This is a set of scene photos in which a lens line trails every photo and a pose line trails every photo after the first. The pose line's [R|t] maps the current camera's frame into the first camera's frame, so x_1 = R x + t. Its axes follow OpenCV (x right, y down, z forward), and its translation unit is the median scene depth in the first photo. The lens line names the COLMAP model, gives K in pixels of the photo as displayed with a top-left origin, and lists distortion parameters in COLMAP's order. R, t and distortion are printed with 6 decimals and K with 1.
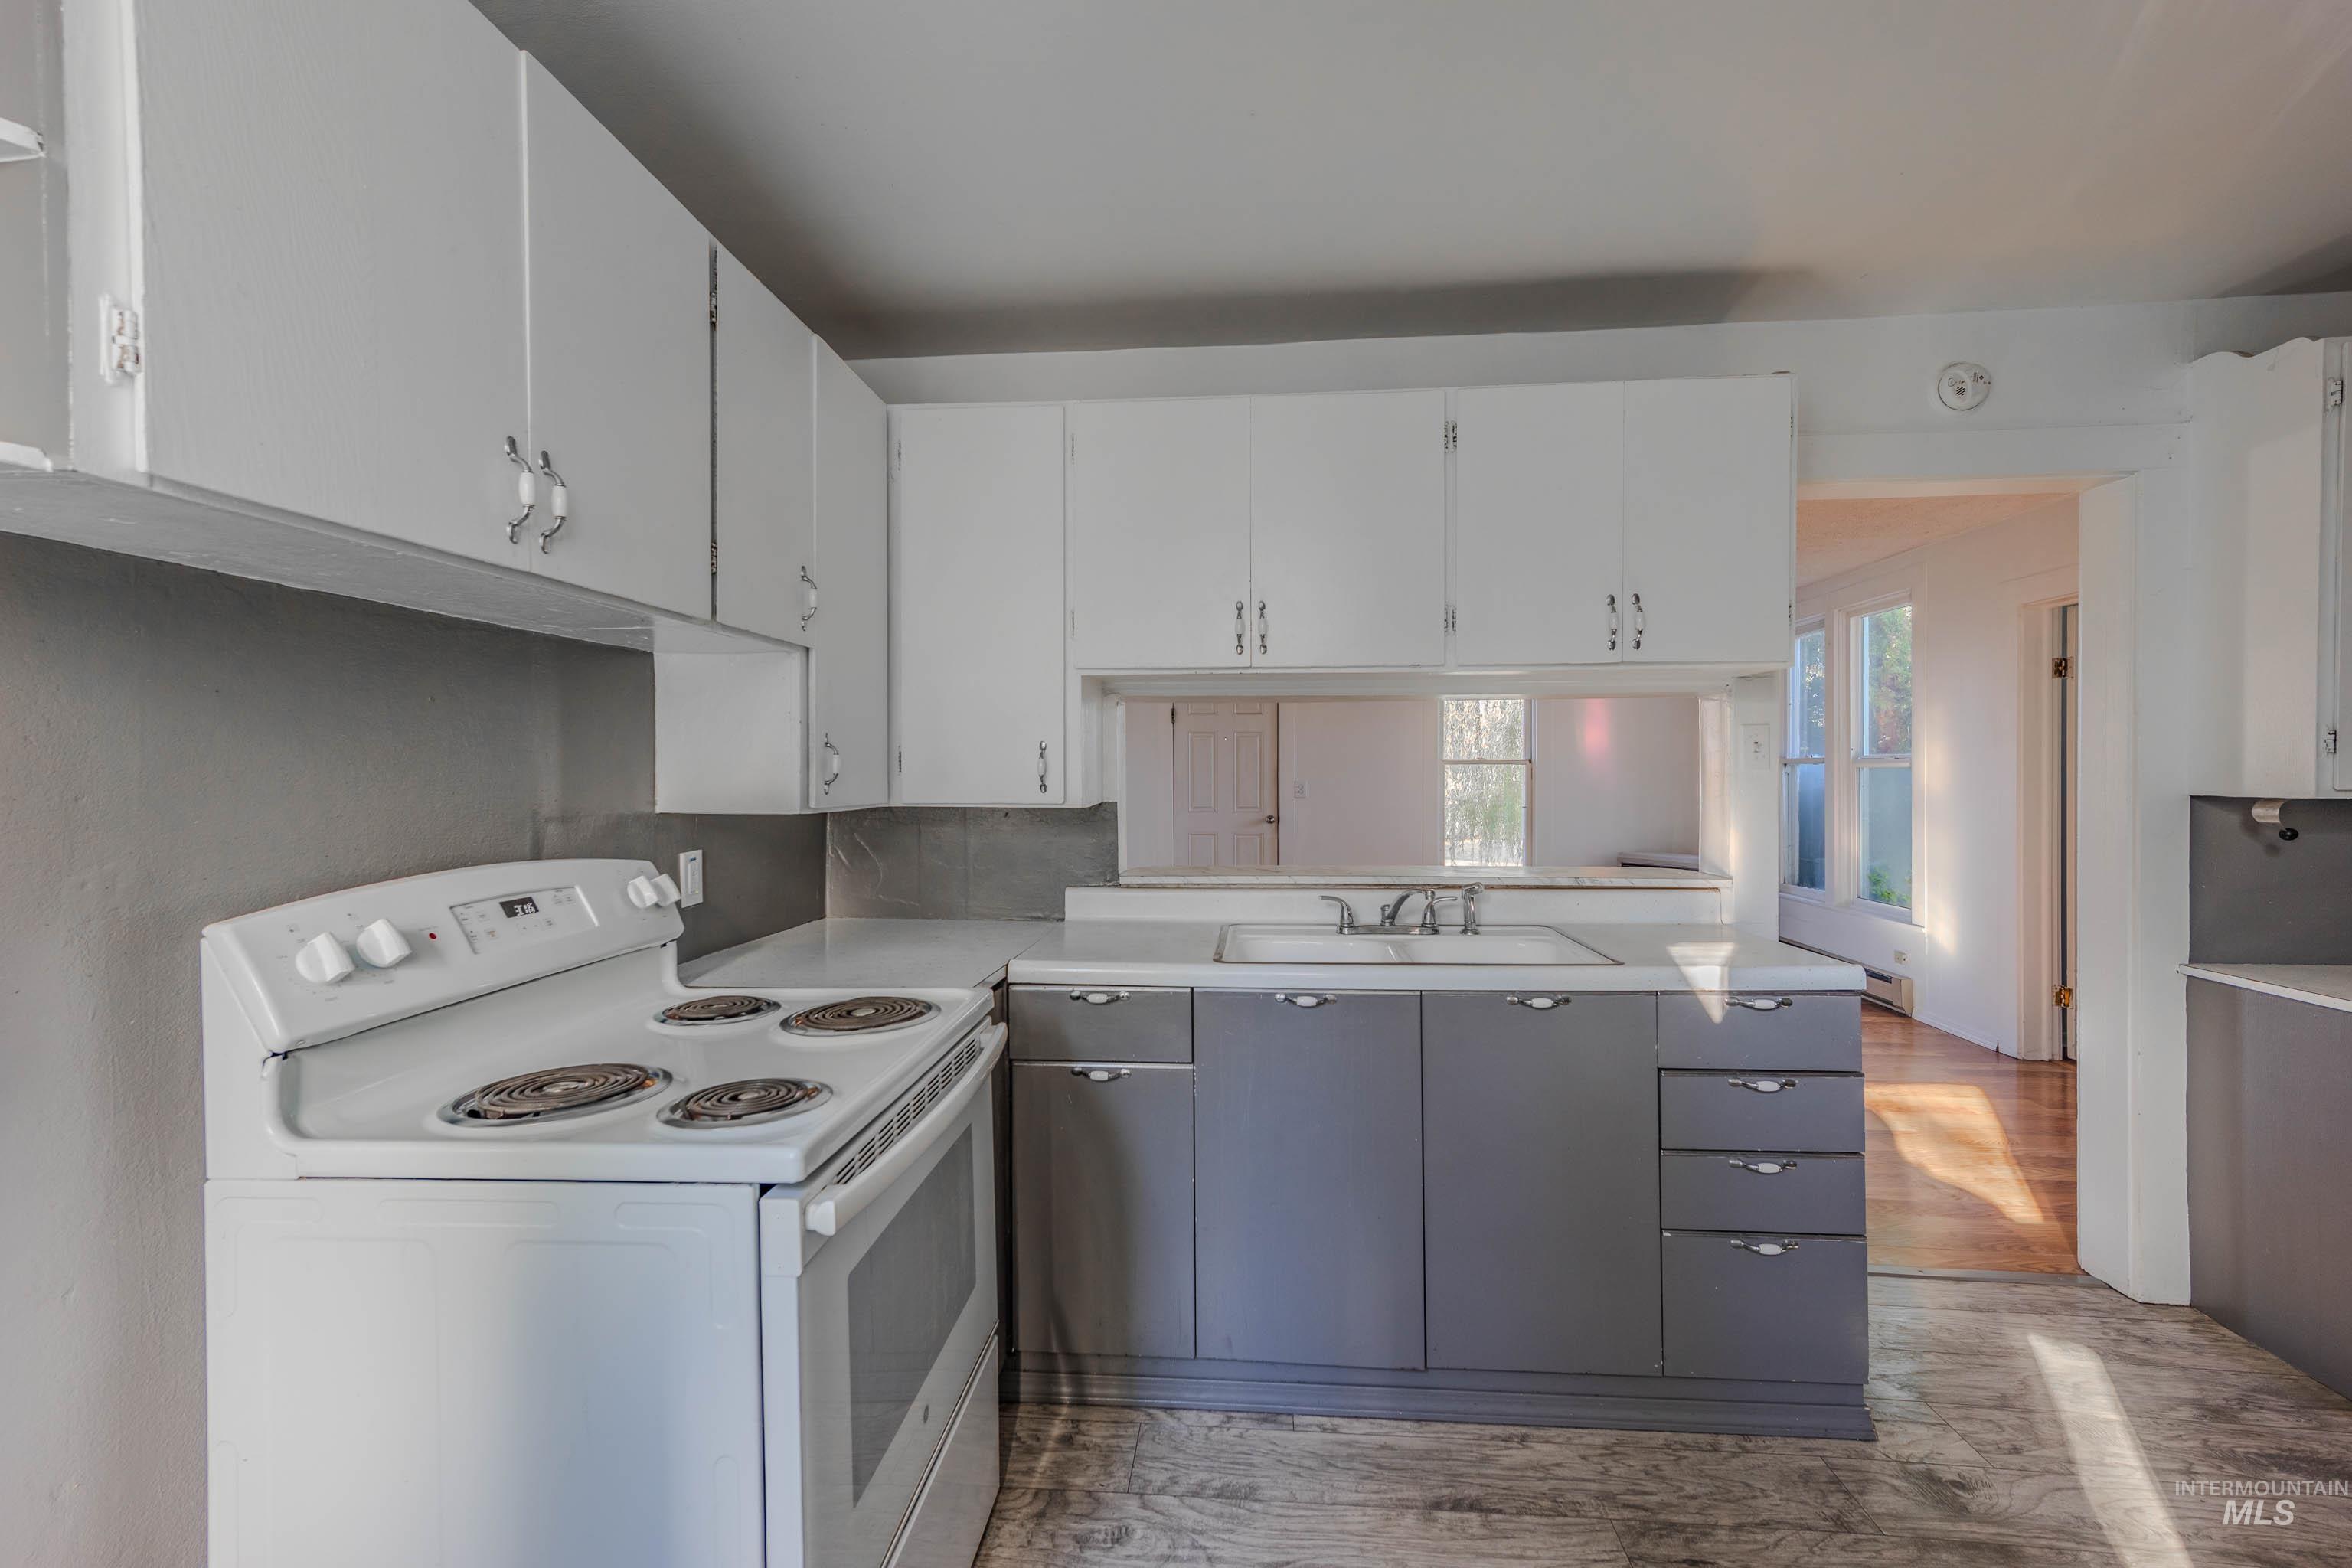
lens RADIAL K [[1006.6, 0, 1174.3], [0, 1006.6, 775.6], [0, 0, 1]] dist [-0.003342, 0.007558]
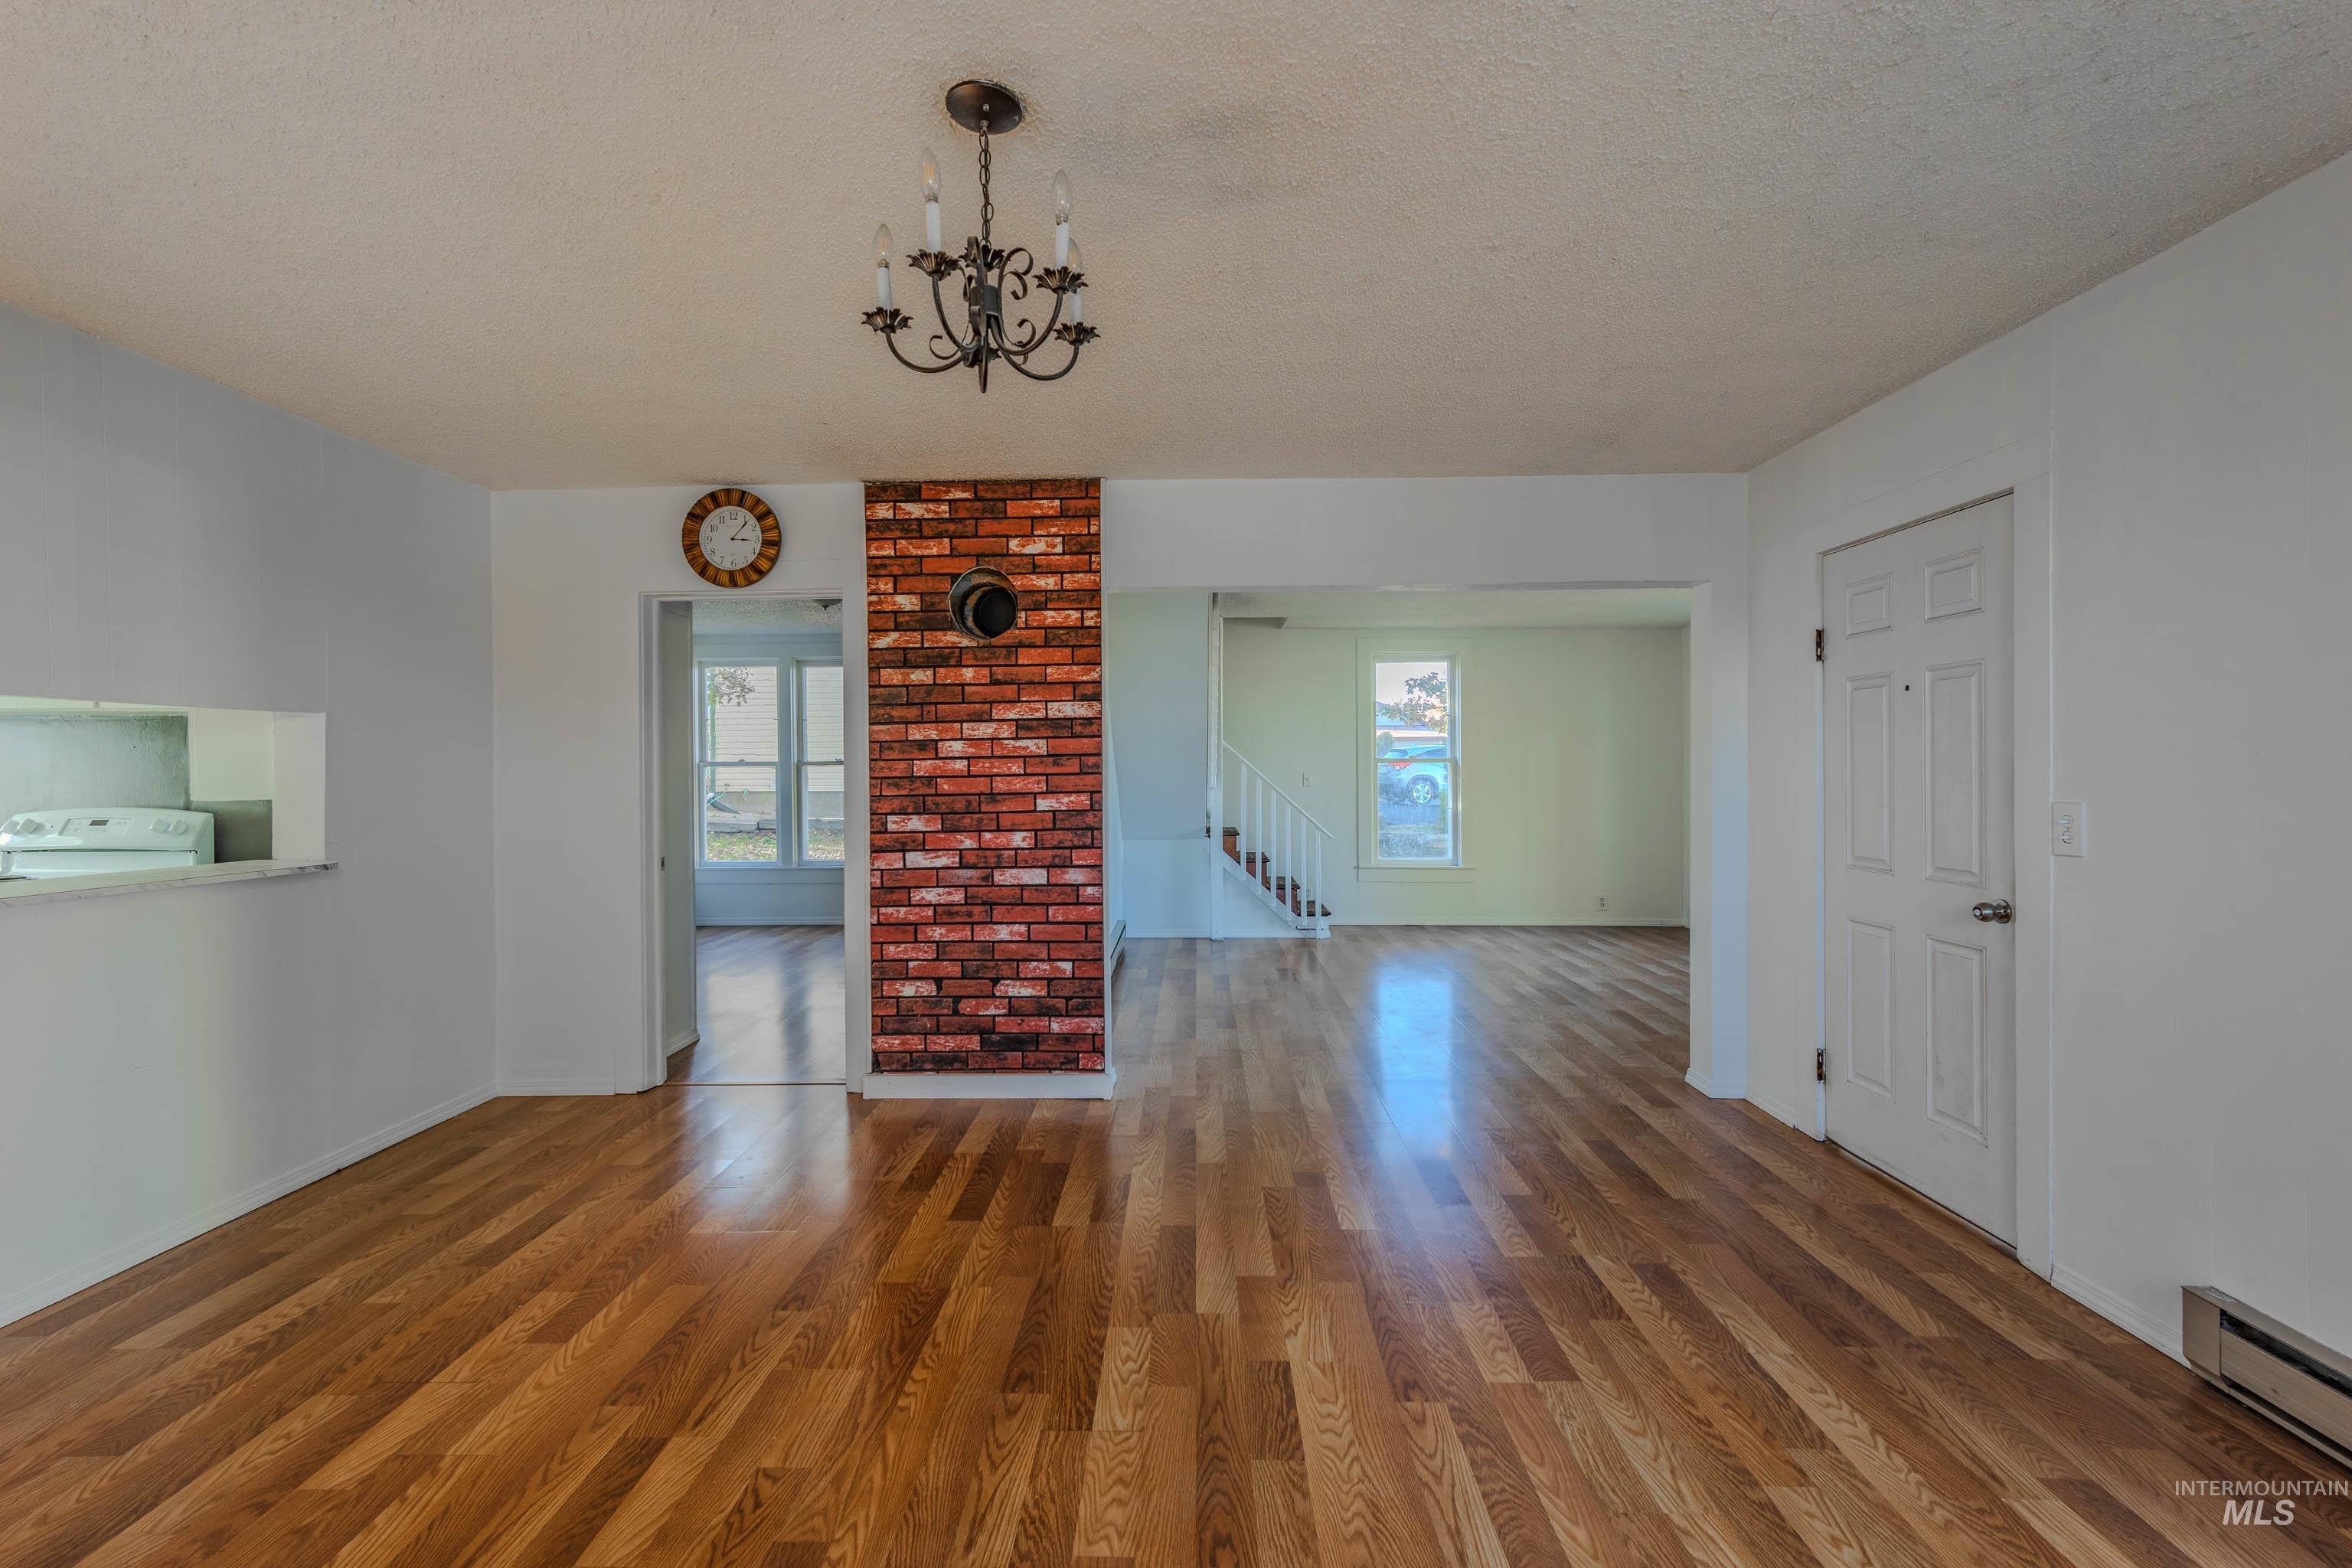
lens RADIAL K [[1006.6, 0, 1174.3], [0, 1006.6, 775.6], [0, 0, 1]] dist [-0.003342, 0.007558]
pose [[0.064070, 0.010154, -0.997894, 1.409728], [-0.001975, 0.999948, 0.010048, -0.019839], [0.997943, 0.001327, 0.064086, 2.298733]]
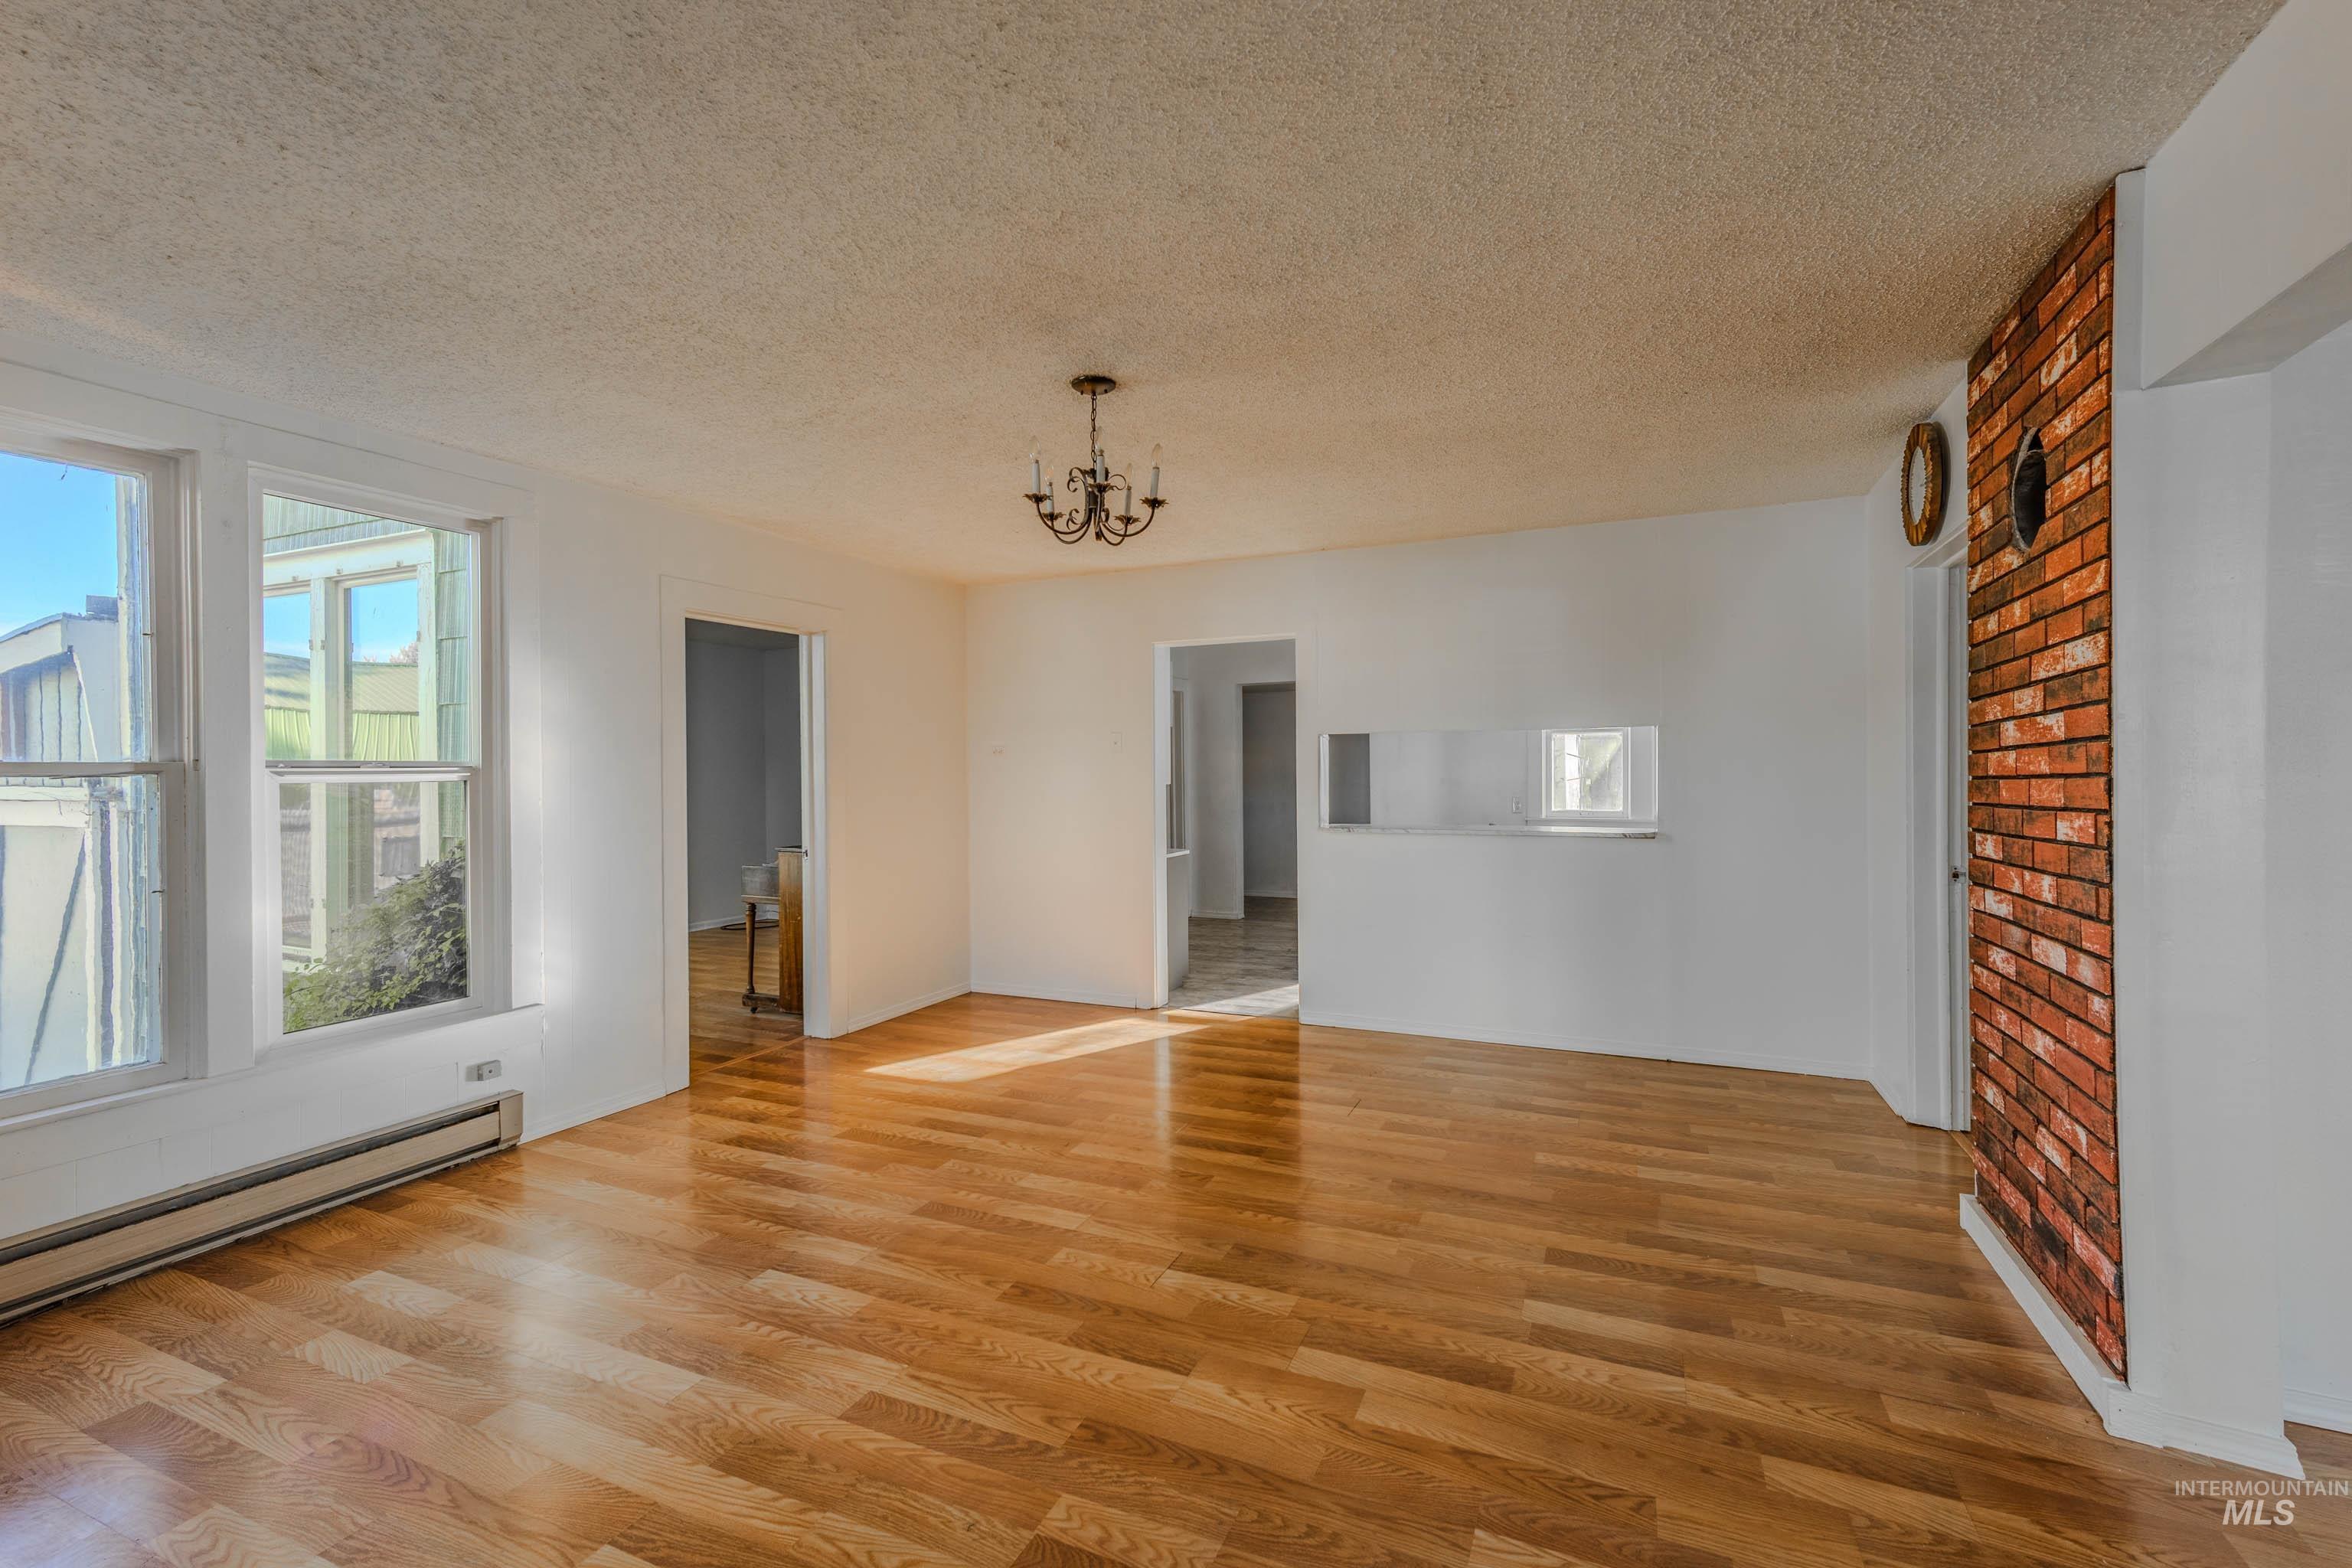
lens RADIAL K [[999.7, 0, 1166.5], [0, 999.7, 772.9], [0, 0, 1]] dist [0.000133, 0.007516]
pose [[-0.941789, 0.012532, 0.335971, 0.186826], [0.015348, 0.999866, 0.005727, -0.025038], [-0.335854, 0.010550, -0.941855, 3.334745]]
